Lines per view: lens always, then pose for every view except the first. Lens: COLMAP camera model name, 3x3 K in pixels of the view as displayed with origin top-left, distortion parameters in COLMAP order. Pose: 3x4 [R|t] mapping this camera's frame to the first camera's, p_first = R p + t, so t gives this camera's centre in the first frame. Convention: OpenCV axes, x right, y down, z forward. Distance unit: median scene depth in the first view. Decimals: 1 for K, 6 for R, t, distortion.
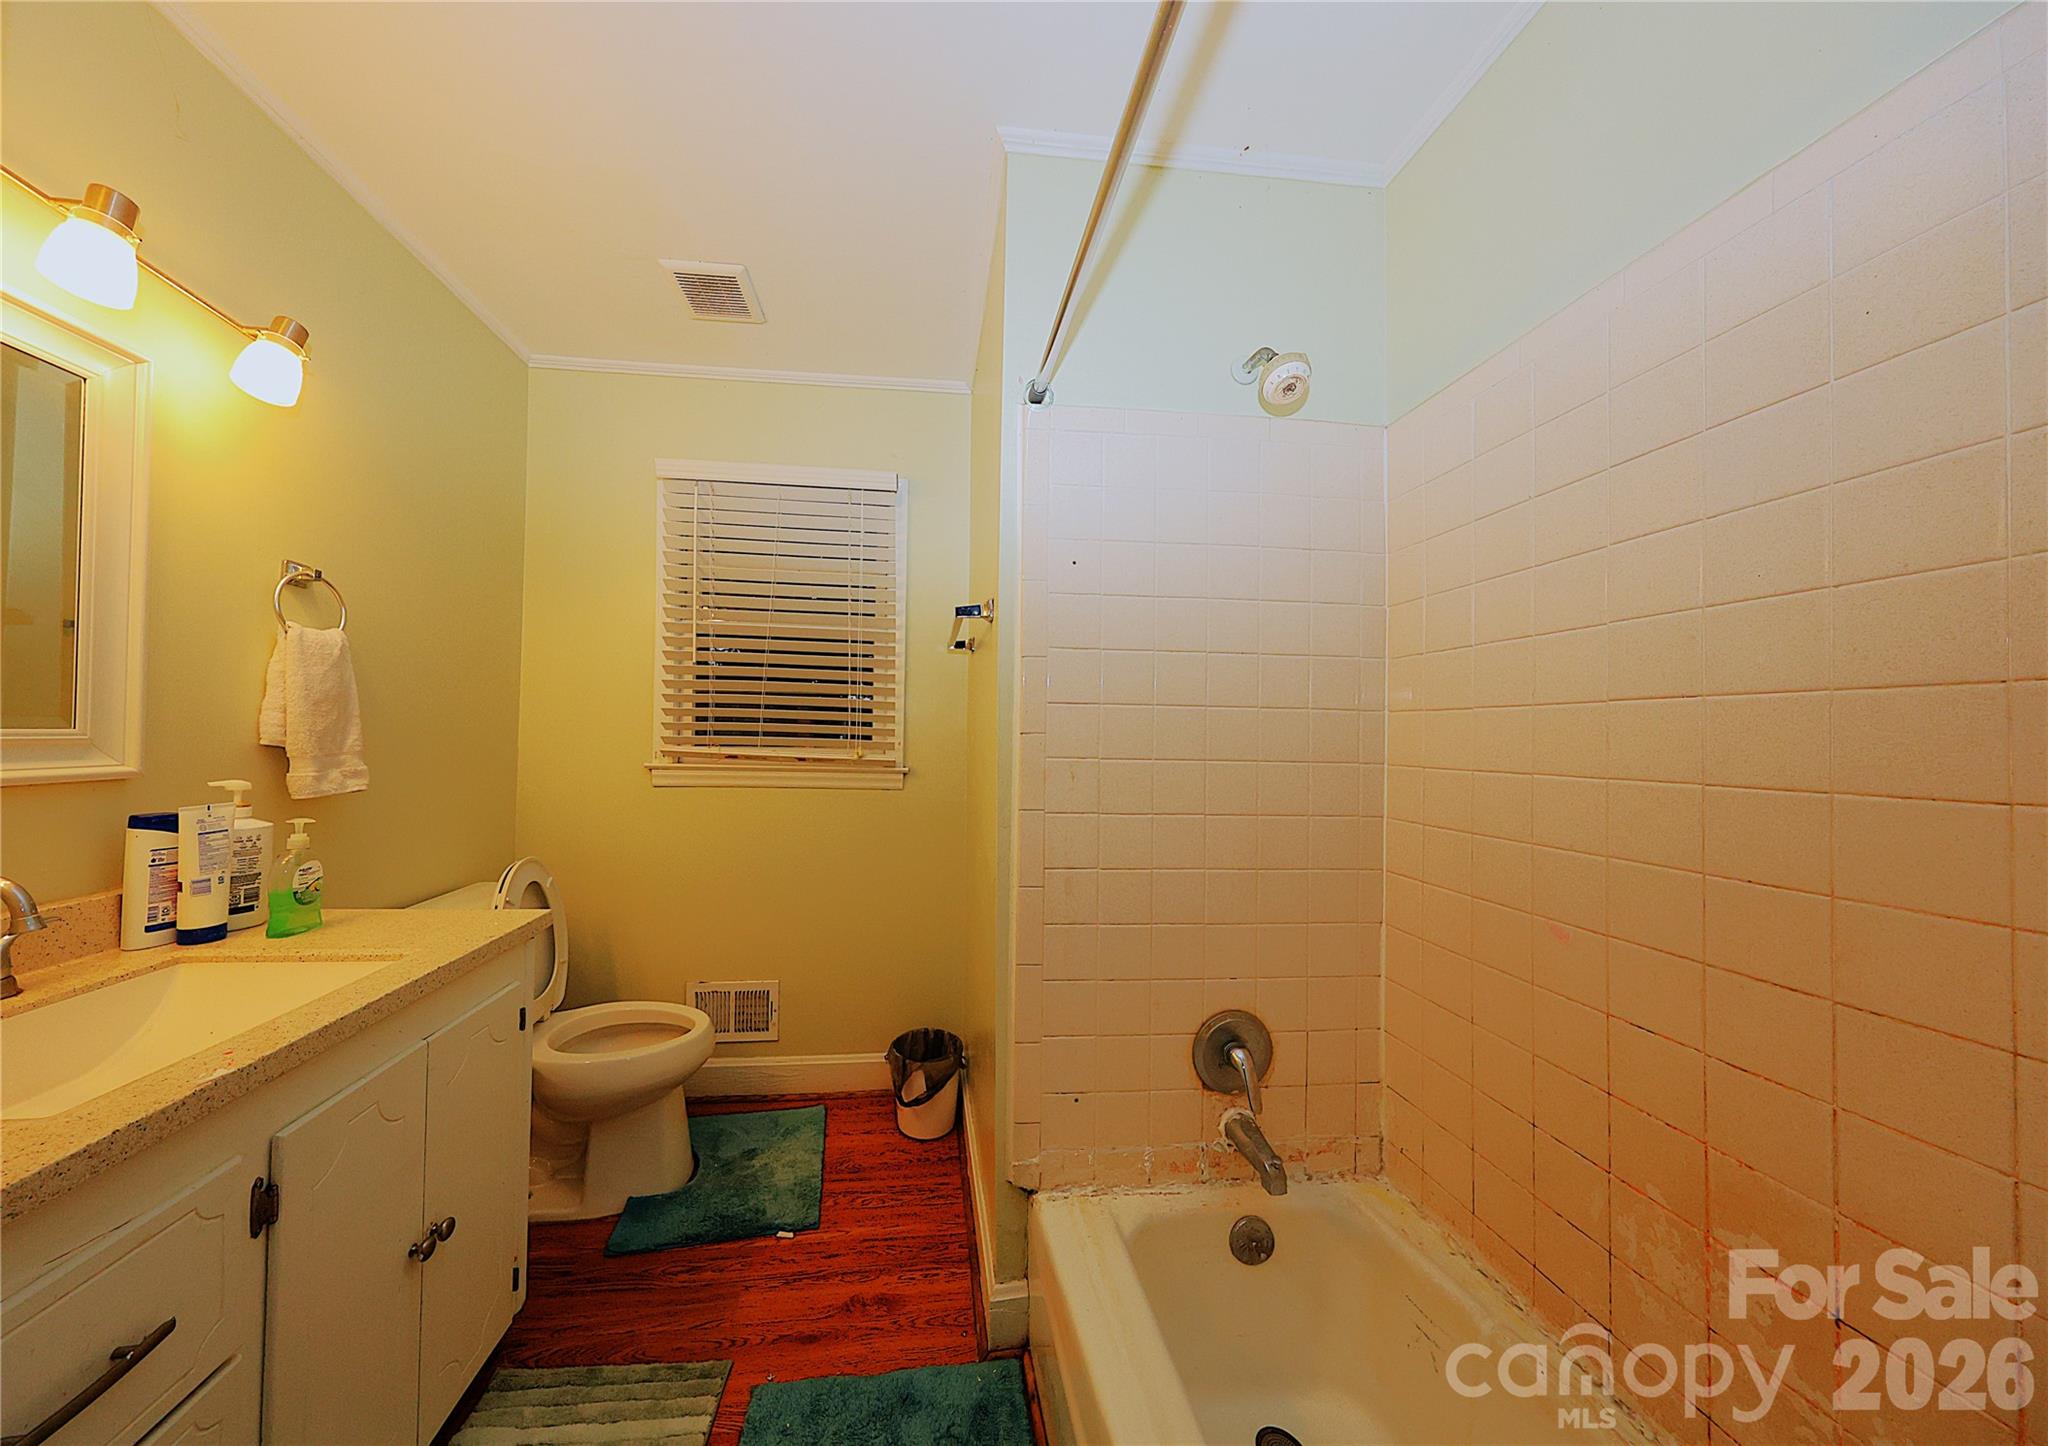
lens RADIAL K [[624.9, 0, 973.2], [0, 624.9, 726.6], [0, 0, 1]] dist [0.000257, 0.000048]
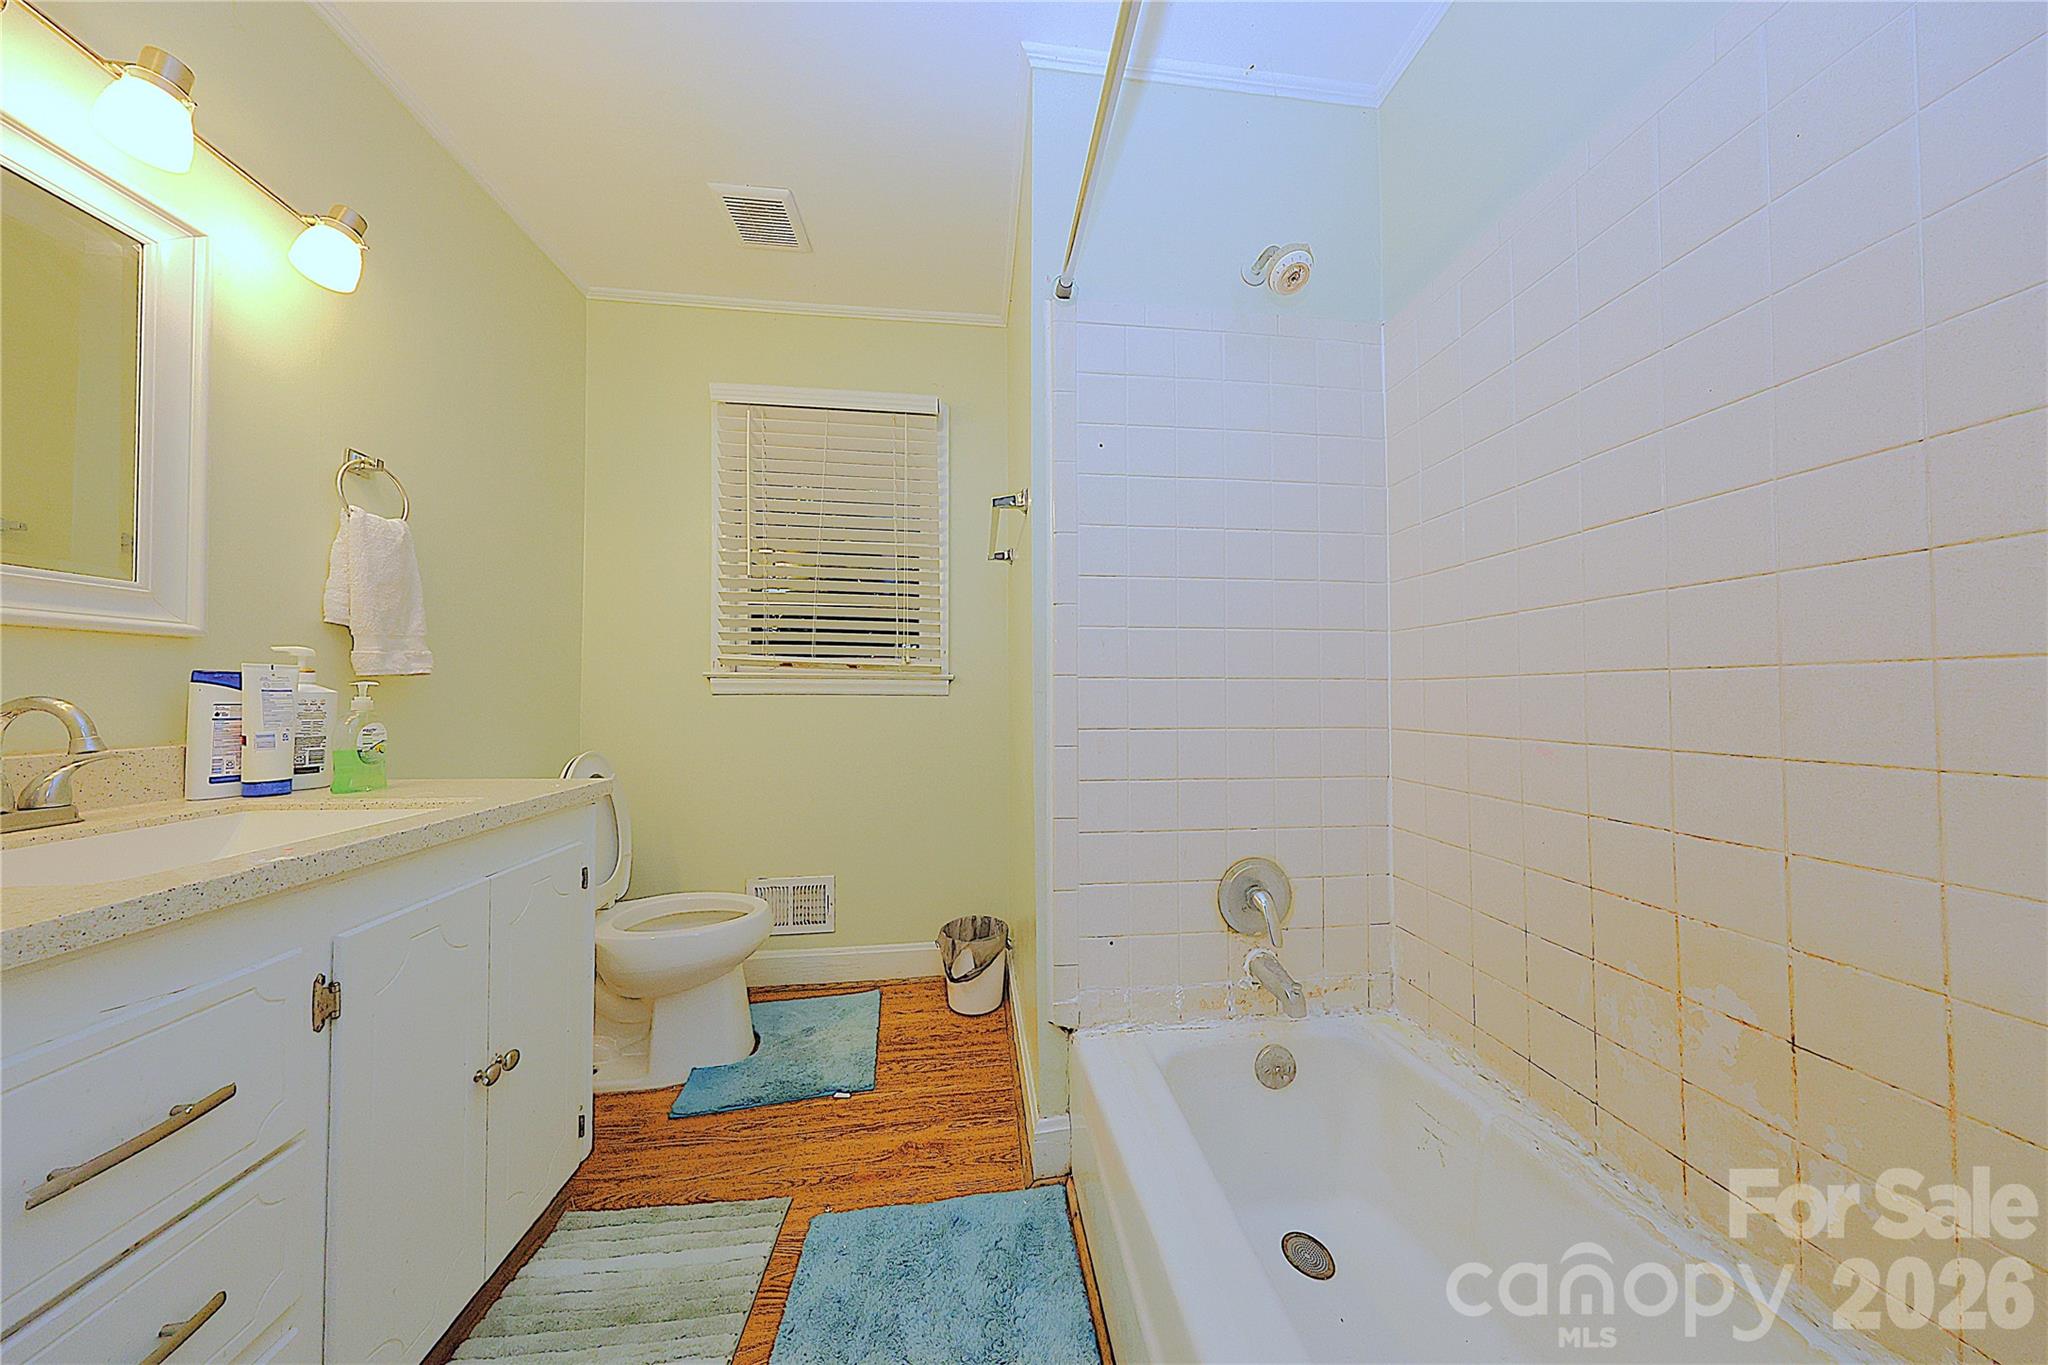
lens RADIAL K [[581.5, 0, 1033.5], [0, 581.5, 685.0], [0, 0, 1]] dist [0.000374, 0.000010]
pose [[0.999521, -0.016834, 0.025979, 0.011743], [0.016945, 0.999848, -0.004025, 0.151129], [-0.025908, 0.004463, 0.999654, 0.001636]]
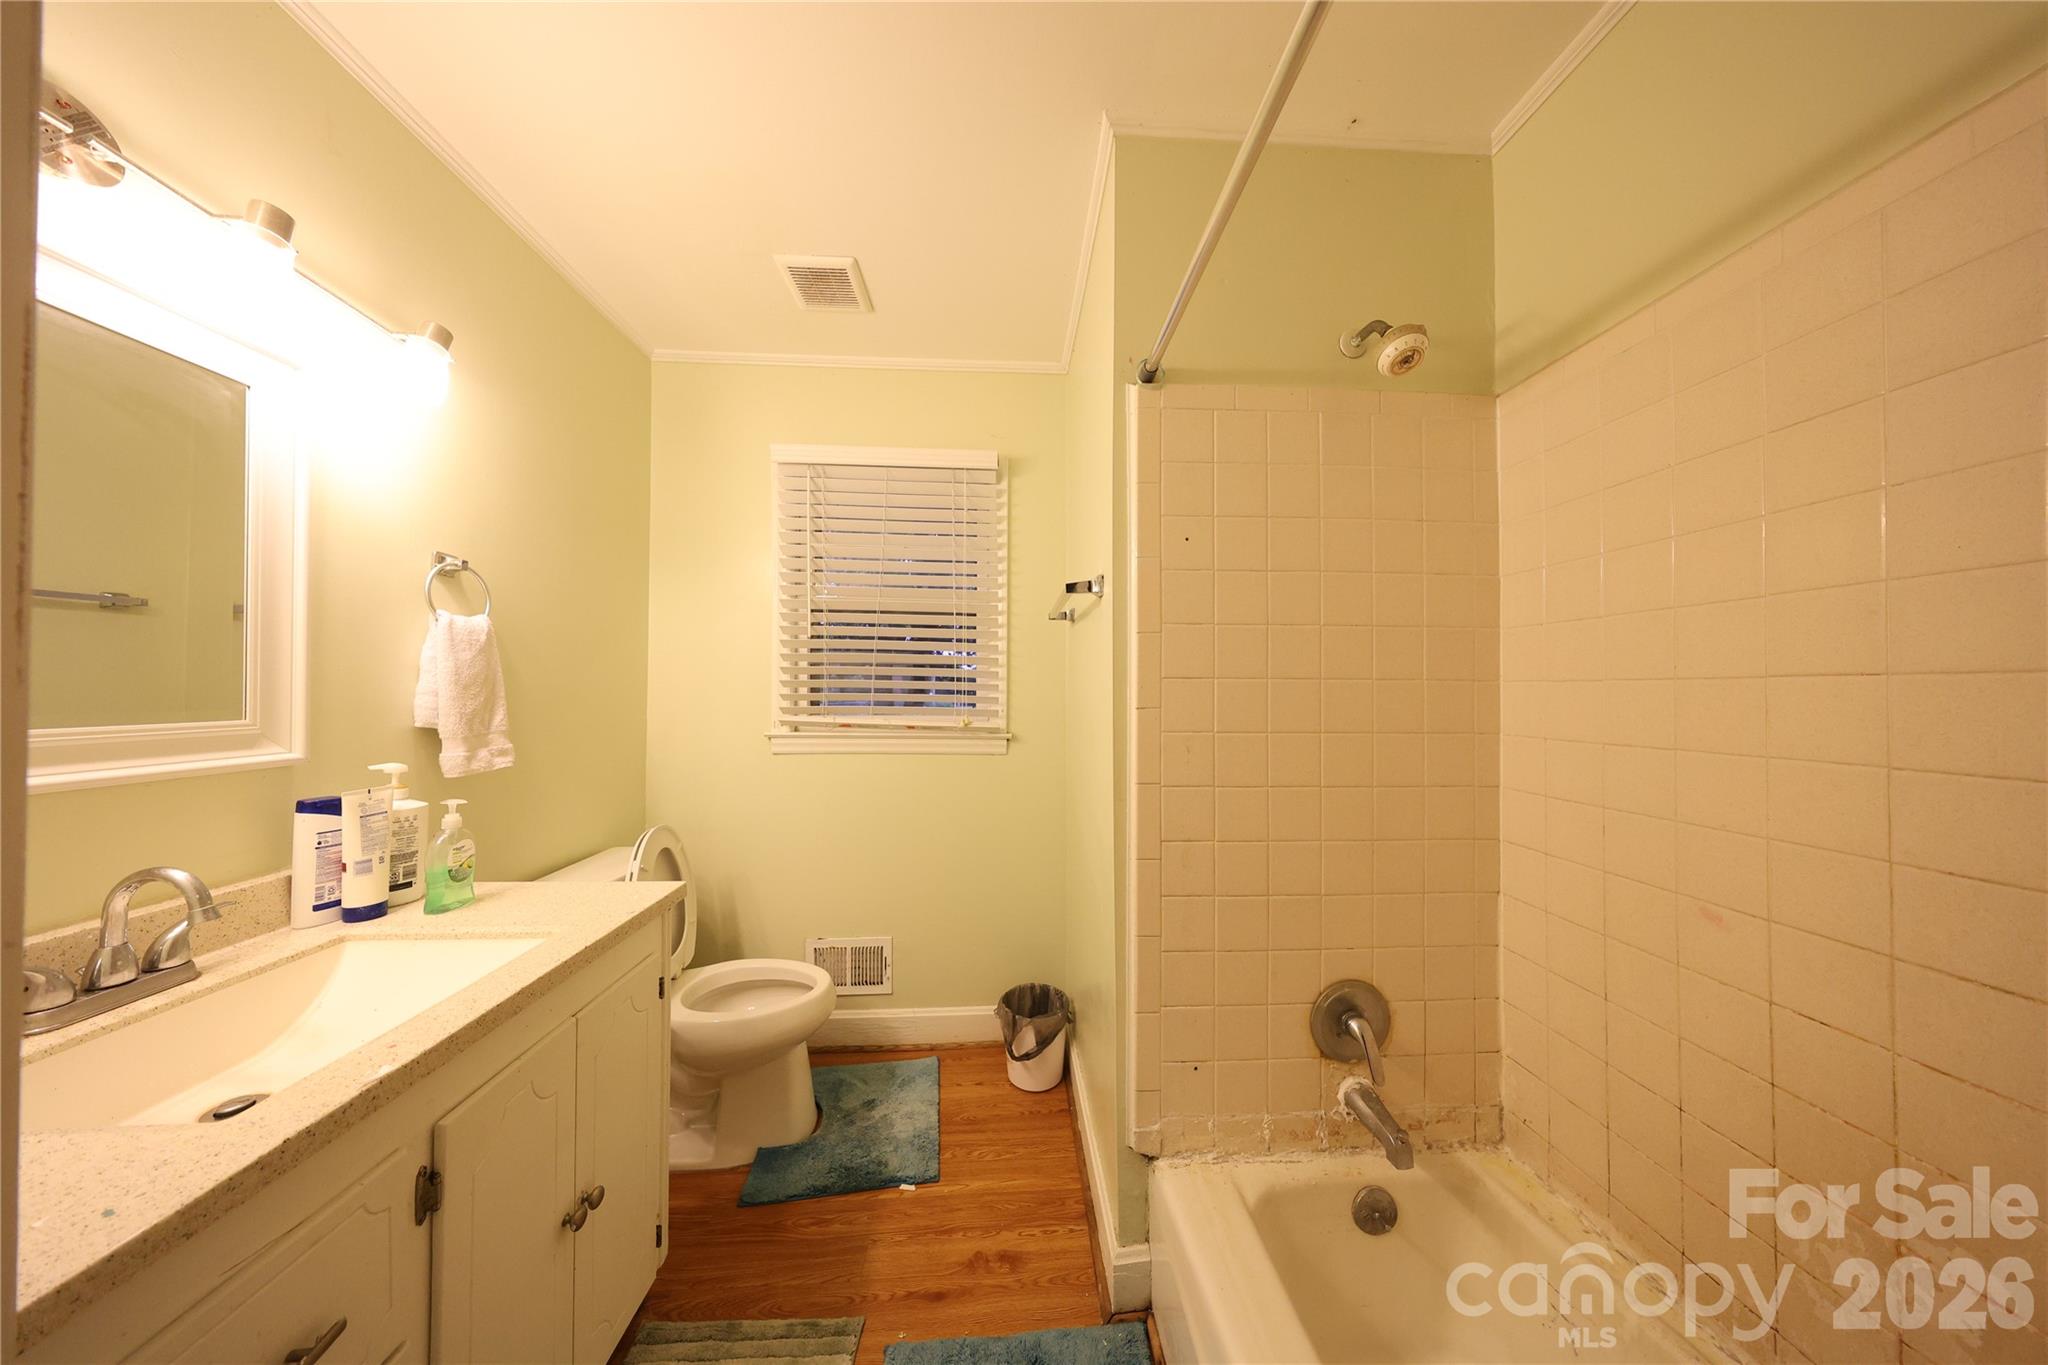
lens RADIAL K [[581.5, 0, 1033.5], [0, 581.5, 685.0], [0, 0, 1]] dist [0.000374, 0.000010]
pose [[0.999410, -0.012178, -0.032126, -0.059173], [0.012298, 0.999918, 0.003528, -0.031837], [0.032080, -0.003921, 0.999478, 0.047775]]
